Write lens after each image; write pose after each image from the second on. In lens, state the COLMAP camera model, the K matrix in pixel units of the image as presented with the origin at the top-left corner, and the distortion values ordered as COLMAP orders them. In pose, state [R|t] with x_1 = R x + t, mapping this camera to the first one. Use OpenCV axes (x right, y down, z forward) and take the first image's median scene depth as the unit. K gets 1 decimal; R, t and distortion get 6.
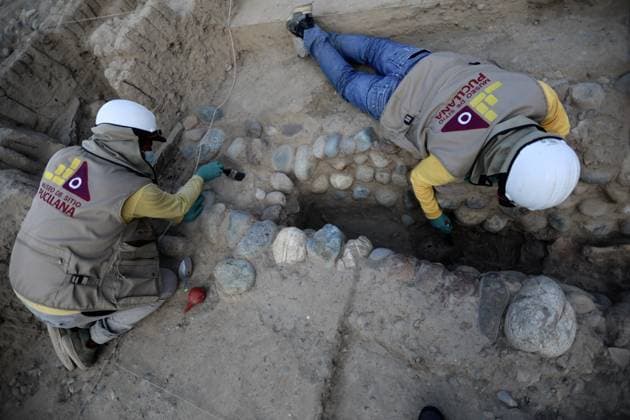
lens RADIAL K [[339.0, 0, 318.2], [0, 339.0, 224.4], [0, 0, 1]] dist [-0.002463, -0.000367]
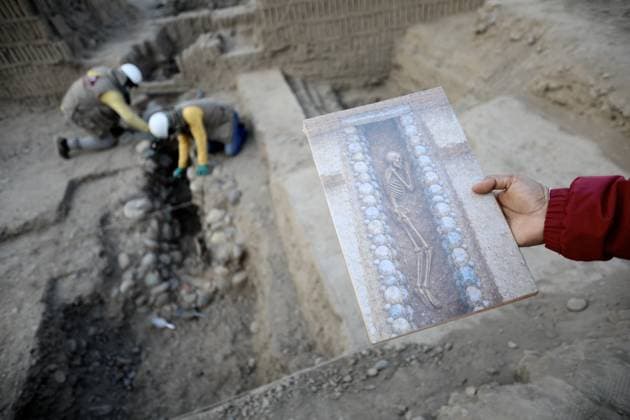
lens RADIAL K [[389.4, 0, 315.0], [0, 389.4, 210.0], [0, 0, 1]] dist [0.000129, 0.000237]
pose [[0.576120, 0.755635, -0.311611, 2.071591], [-0.773550, 0.627204, 0.090750, -0.961105], [0.264017, 0.188763, 0.945866, -1.404592]]
